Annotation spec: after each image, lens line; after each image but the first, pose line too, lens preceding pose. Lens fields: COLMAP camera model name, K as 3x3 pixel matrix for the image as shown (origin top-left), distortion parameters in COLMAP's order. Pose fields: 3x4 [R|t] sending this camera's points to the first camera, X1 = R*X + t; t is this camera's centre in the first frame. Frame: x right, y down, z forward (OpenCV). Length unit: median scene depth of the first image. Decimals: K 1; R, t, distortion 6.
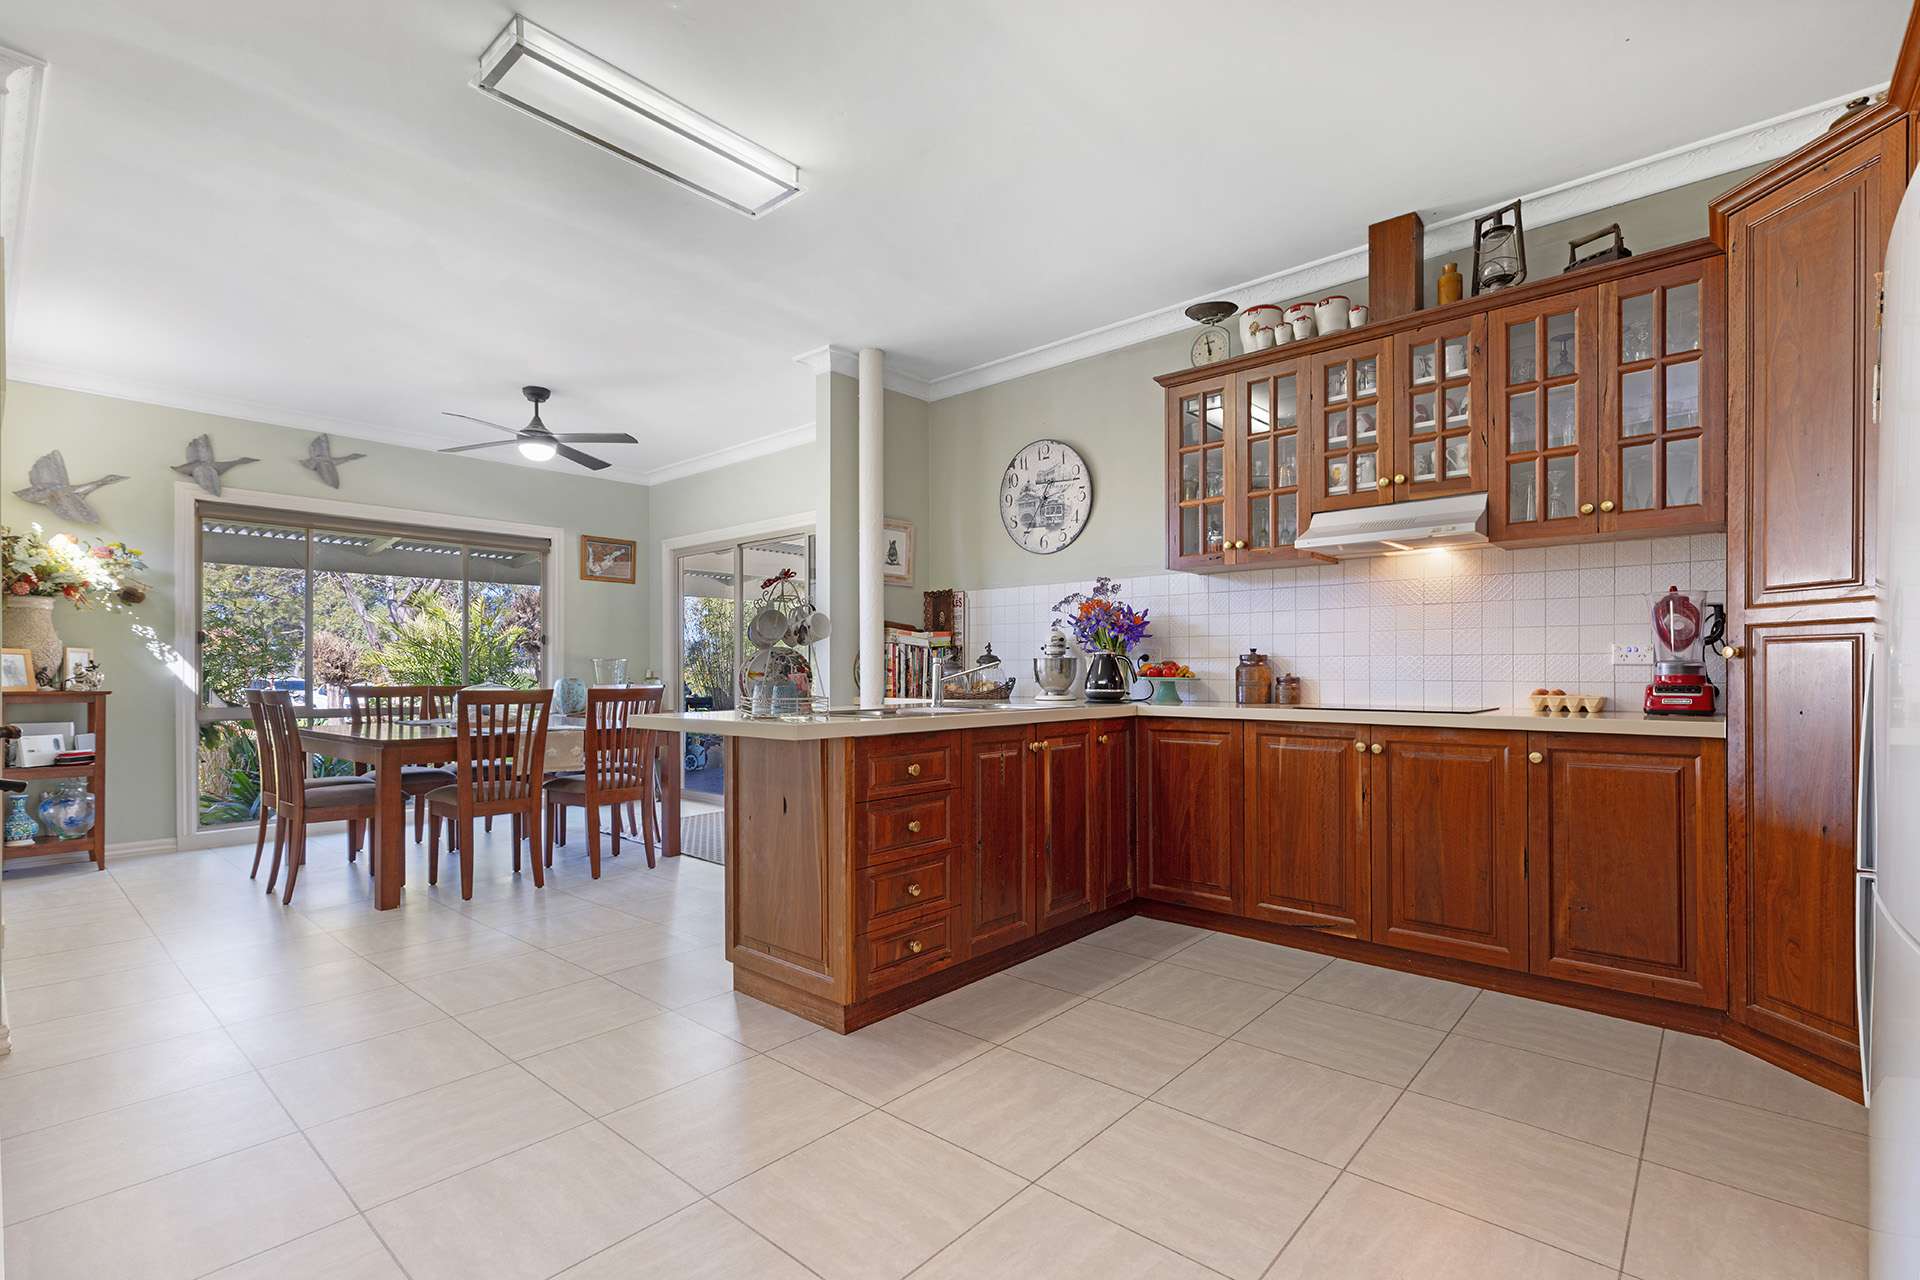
lens RADIAL K [[862.2, 0, 968.8], [0, 862.2, 660.7], [0, 0, 1]] dist [0.008916, -0.000766]
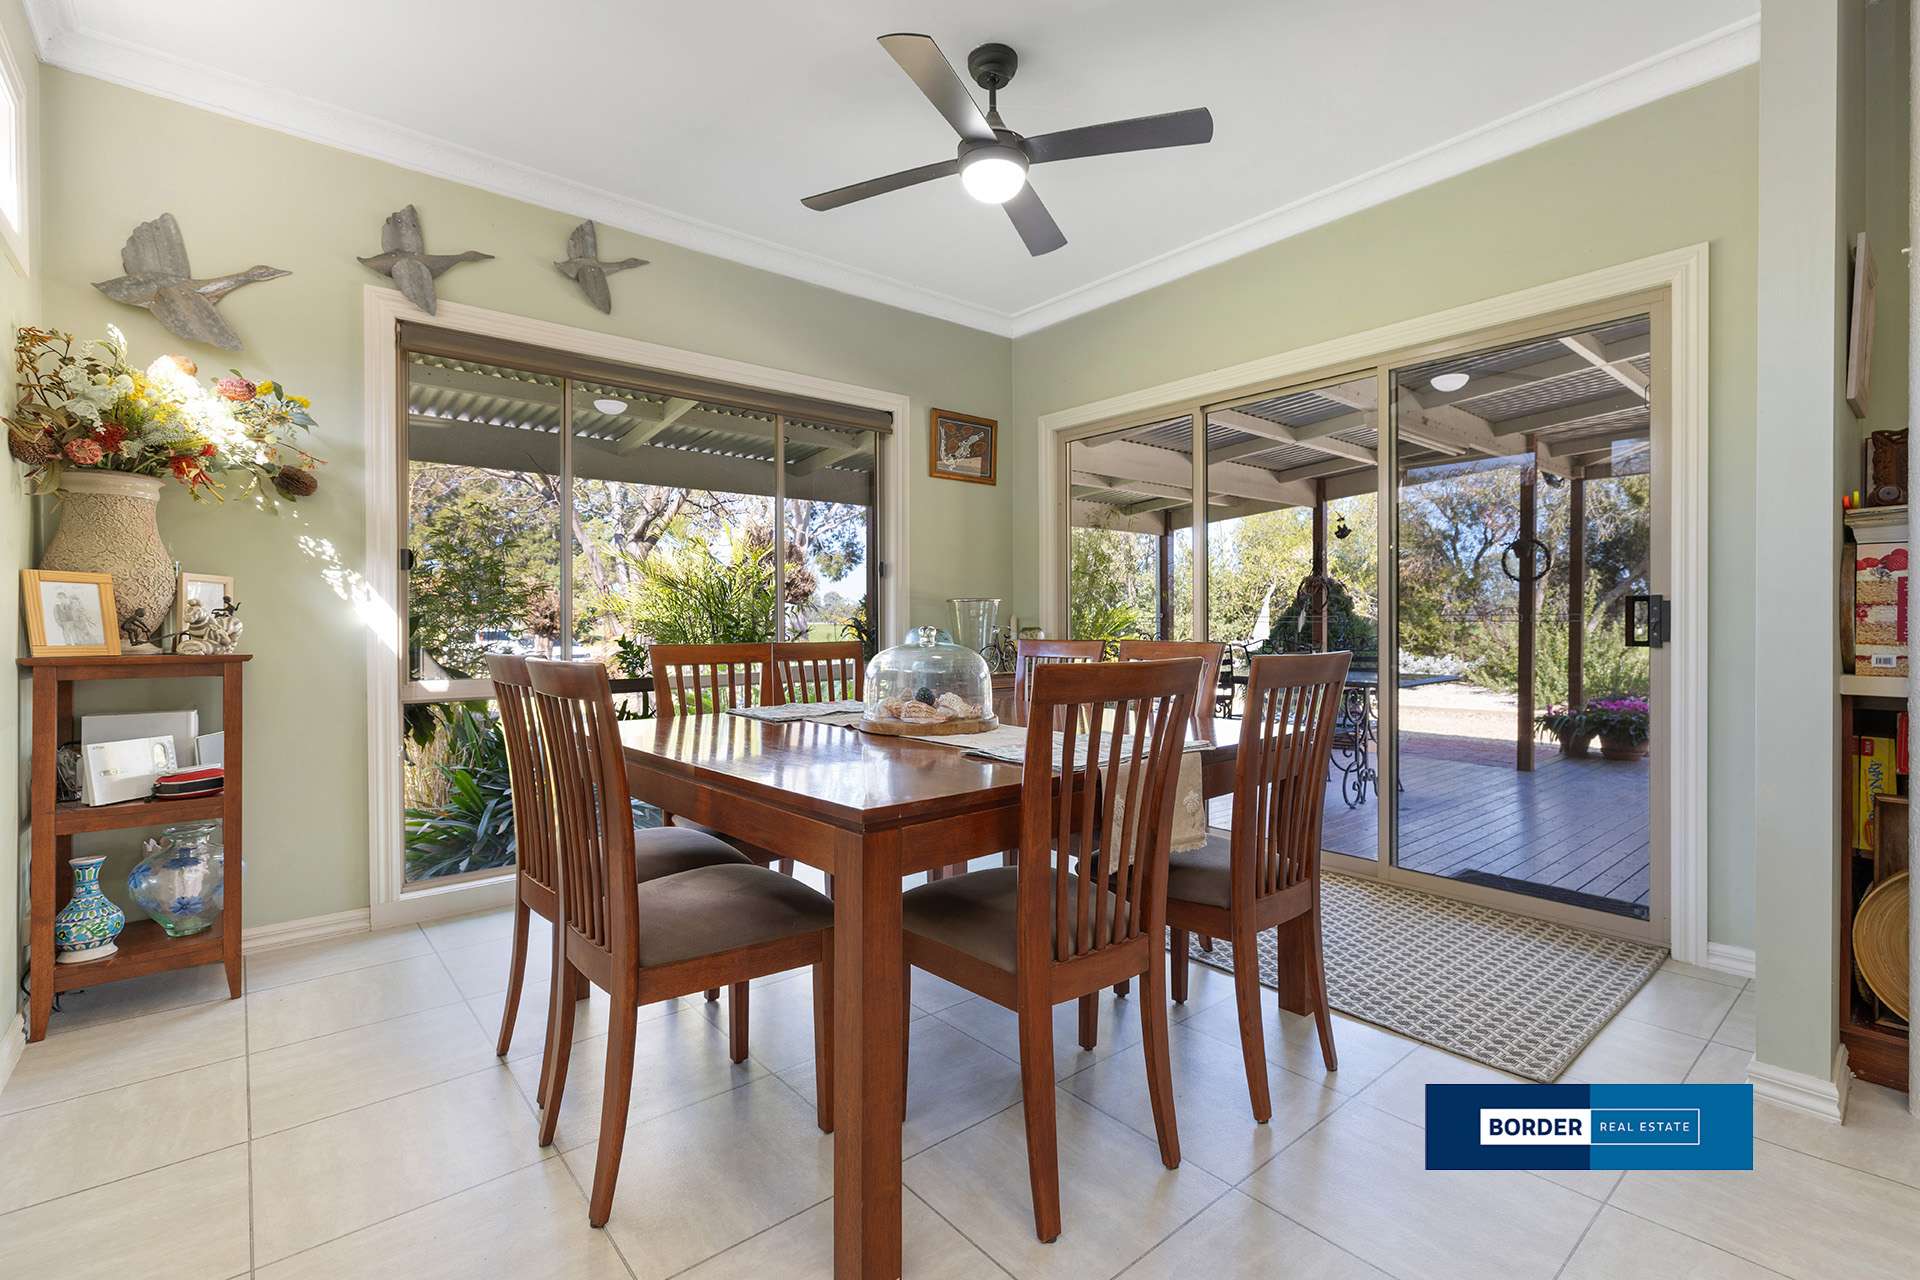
lens RADIAL K [[853.5, 0, 969.1], [0, 853.5, 614.8], [0, 0, 1]] dist [0.012056, 0.000151]
pose [[0.988719, -0.000745, -0.149778, -0.466426], [0.001230, 0.999994, 0.003148, 0.009553], [0.149775, -0.003297, 0.988715, 0.533957]]
